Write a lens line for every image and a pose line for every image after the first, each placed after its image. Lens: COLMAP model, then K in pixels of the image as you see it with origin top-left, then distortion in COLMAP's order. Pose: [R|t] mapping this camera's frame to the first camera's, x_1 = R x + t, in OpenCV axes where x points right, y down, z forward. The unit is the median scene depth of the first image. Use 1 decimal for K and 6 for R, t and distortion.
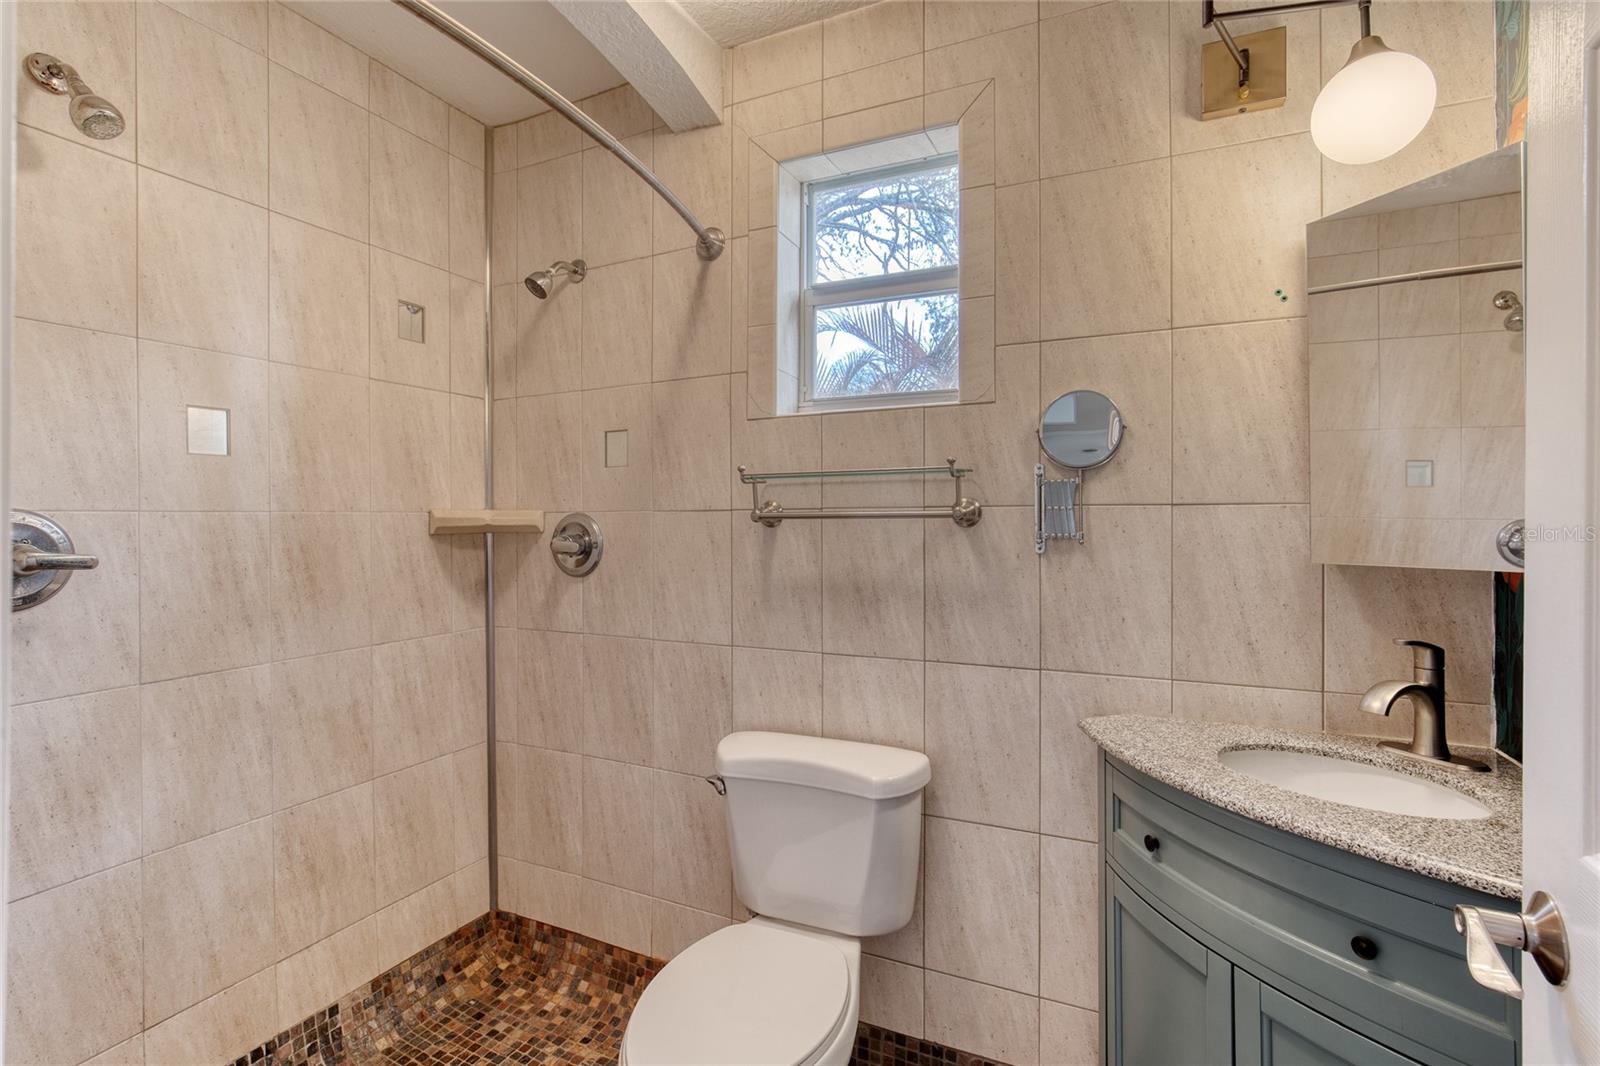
lens RADIAL K [[725.9, 0, 782.8], [0, 725.9, 520.0], [0, 0, 1]] dist [-0.014752, 0.004672]
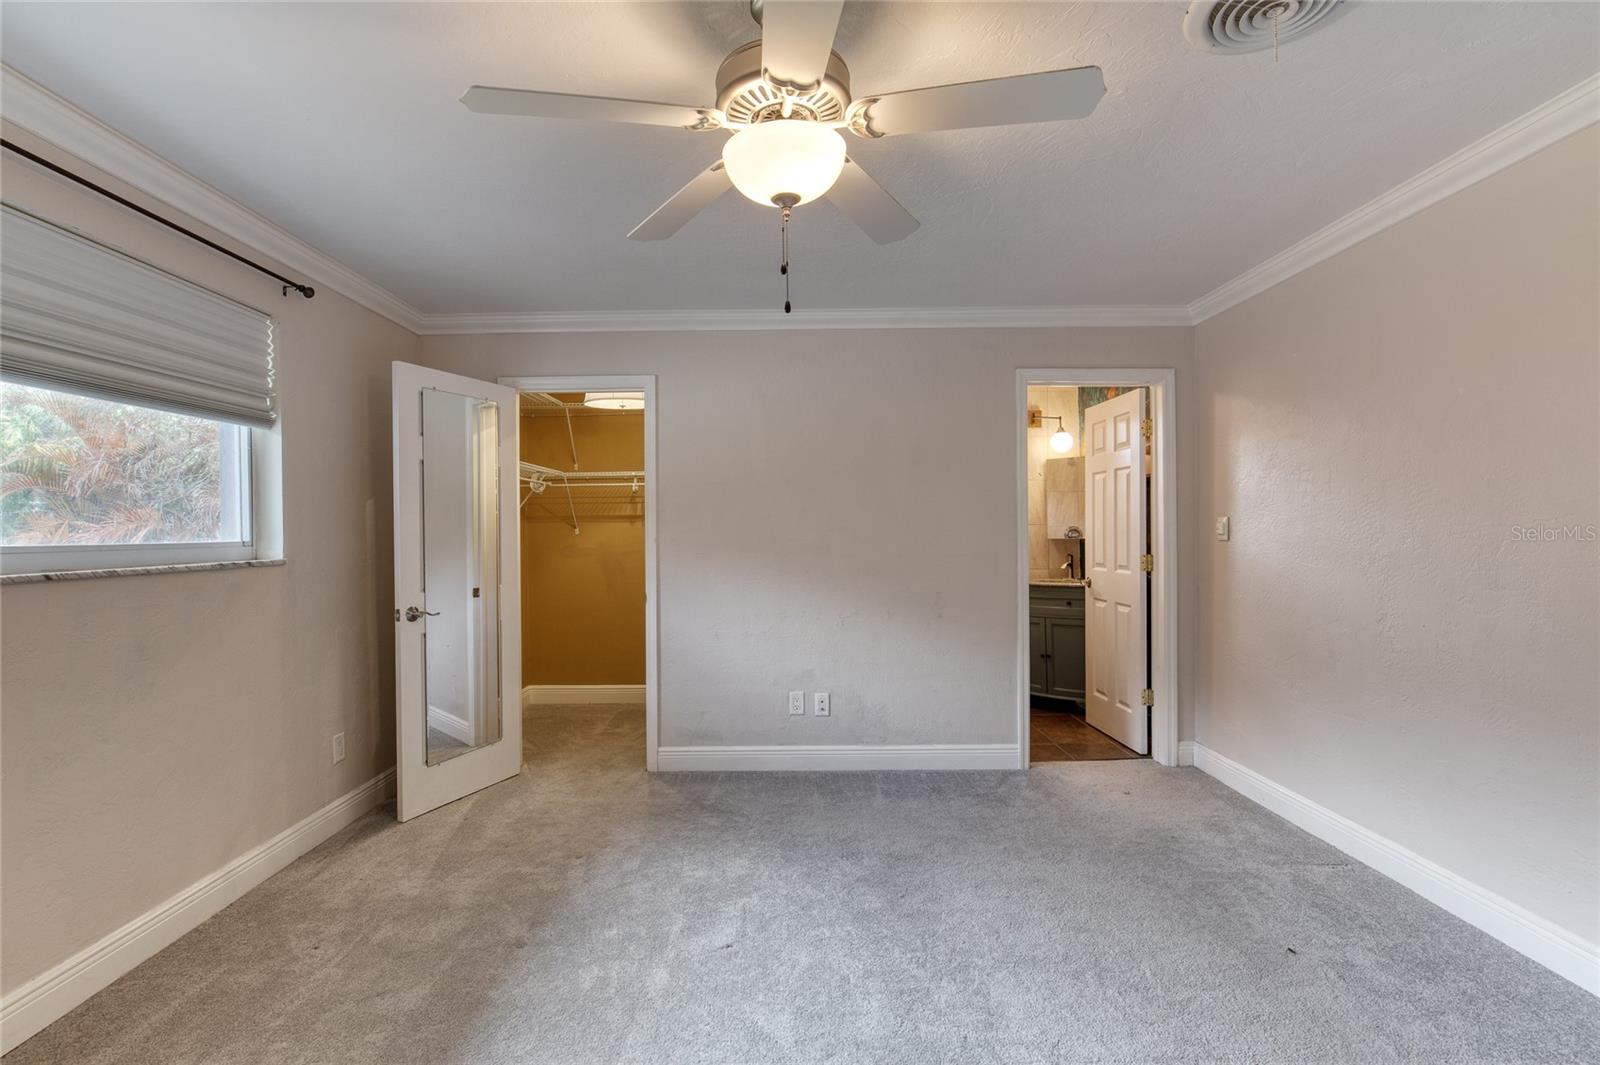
lens RADIAL K [[725.9, 0, 777.9], [0, 725.9, 533.5], [0, 0, 1]] dist [-0.014752, 0.004672]
pose [[0.898602, -0.009472, 0.438661, -2.314404], [0.012147, 0.999921, -0.003292, 0.020818], [-0.438596, 0.008287, 0.898646, -1.929117]]
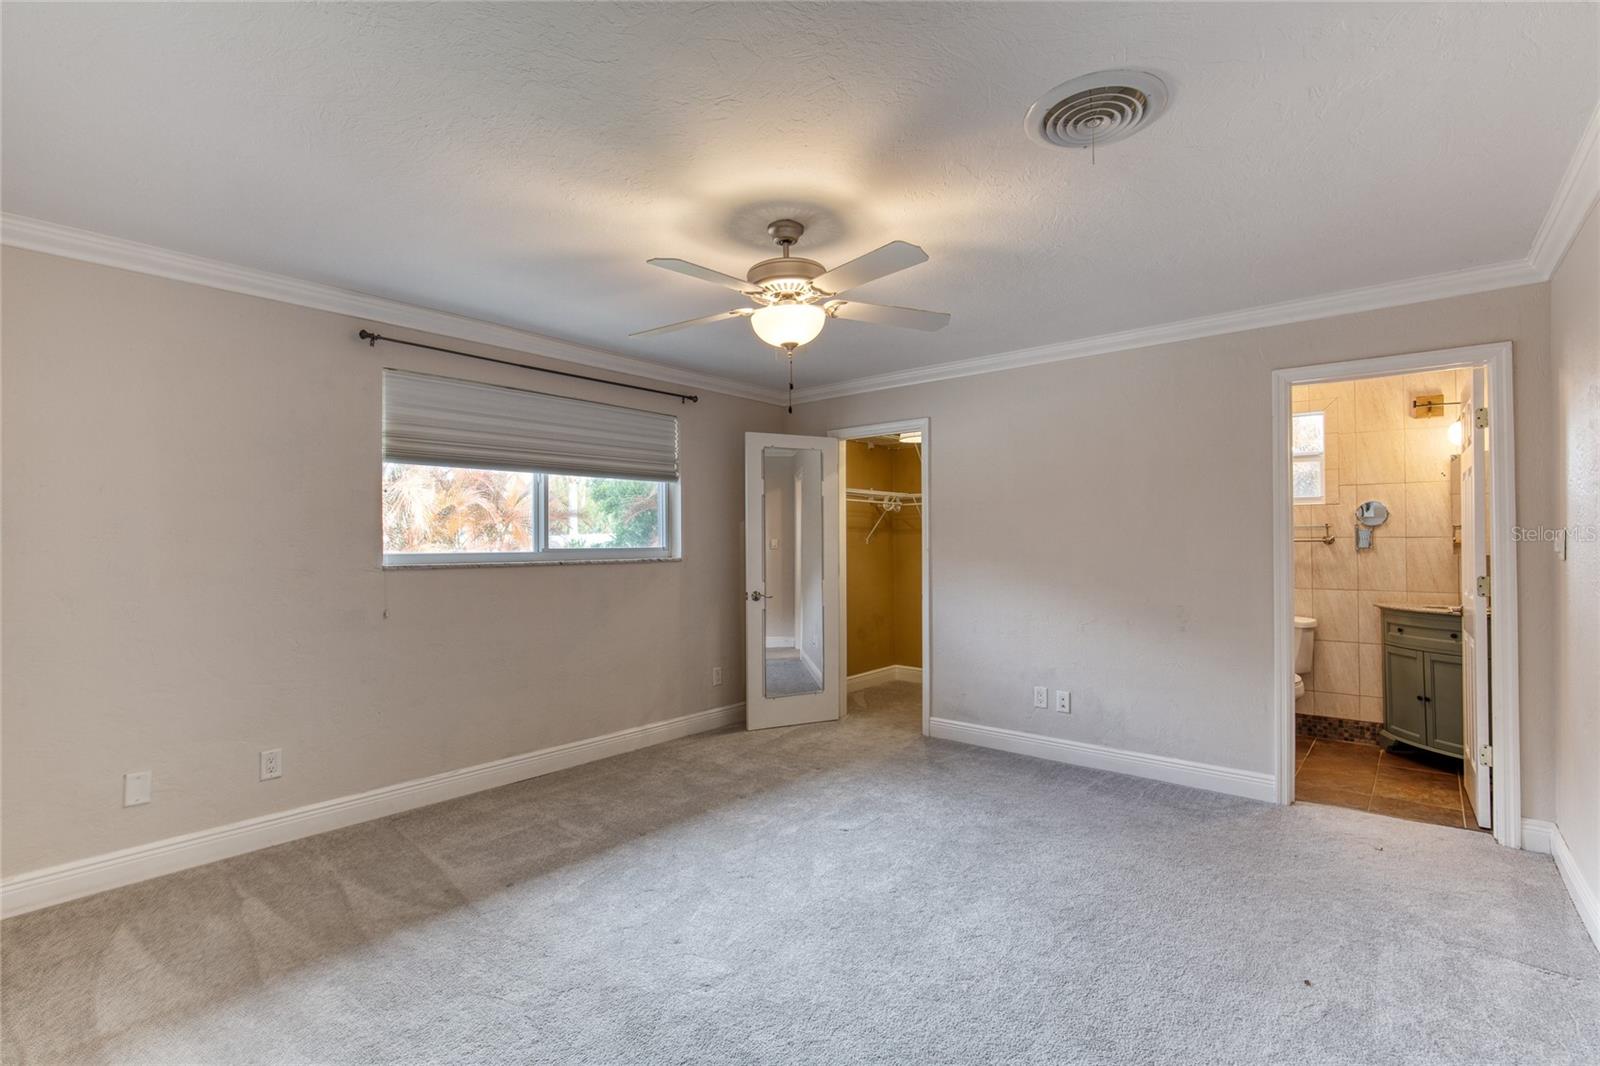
lens RADIAL K [[725.9, 0, 775.3], [0, 725.9, 533.5], [0, 0, 1]] dist [-0.014752, 0.004672]
pose [[0.967009, -0.005939, -0.254671, -1.337386], [0.001311, 0.999831, -0.018338, 0.016176], [0.254737, 0.017399, 0.966854, -2.762101]]
